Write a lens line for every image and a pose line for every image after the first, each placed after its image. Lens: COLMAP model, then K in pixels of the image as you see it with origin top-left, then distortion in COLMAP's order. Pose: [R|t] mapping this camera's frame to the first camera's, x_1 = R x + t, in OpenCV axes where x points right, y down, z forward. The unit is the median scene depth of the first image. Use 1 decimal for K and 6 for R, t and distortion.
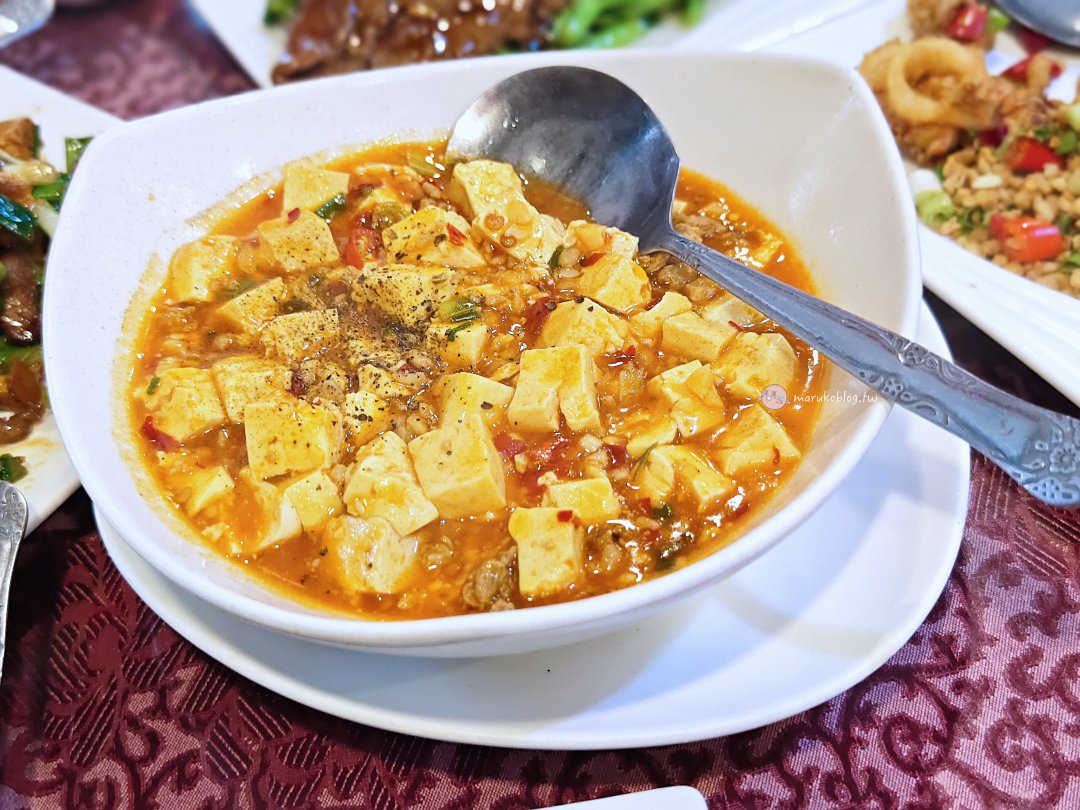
lens RADIAL K [[1736.3, 0, 539.8], [0, 1736.3, 404.3], [0, 0, 1]] dist [0.045628, 0.000000]
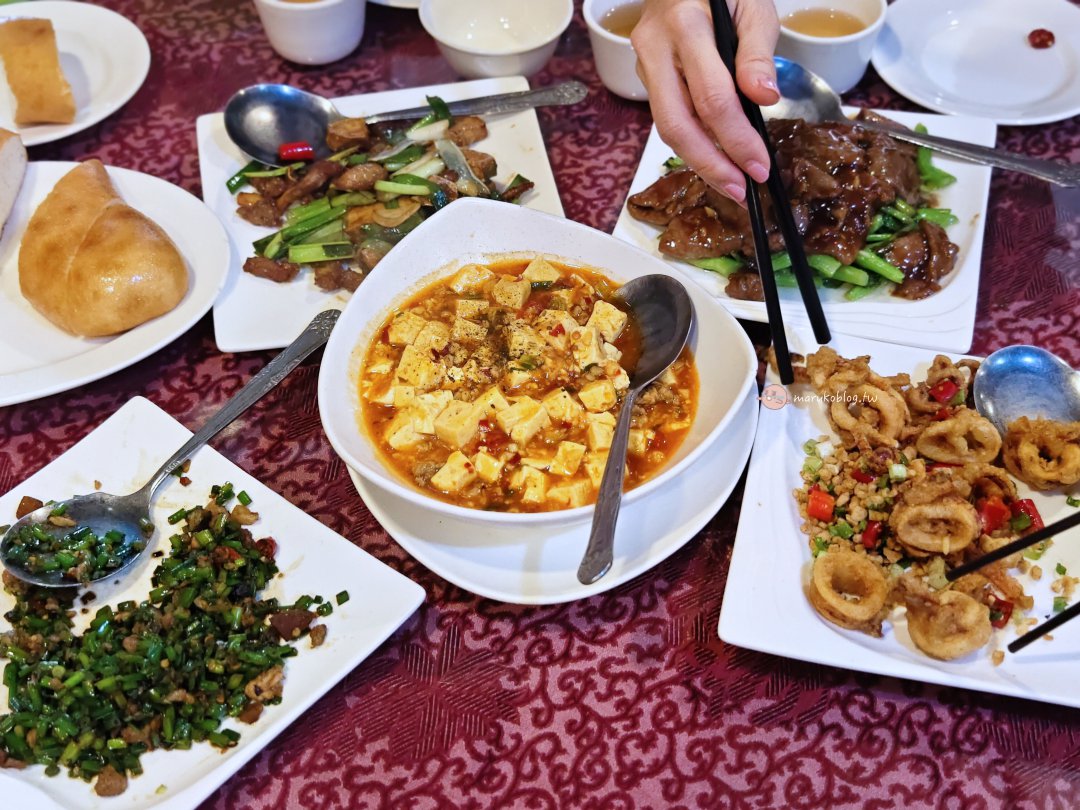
lens RADIAL K [[1736.3, 0, 539.7], [0, 1736.3, 404.7], [0, 0, 1]] dist [0.045628, 0.000000]
pose [[0.691992, 0.556577, -0.459750, 0.989900], [-0.504208, 0.828405, 0.243966, -0.550907], [0.516645, 0.062987, 0.853880, -0.789877]]
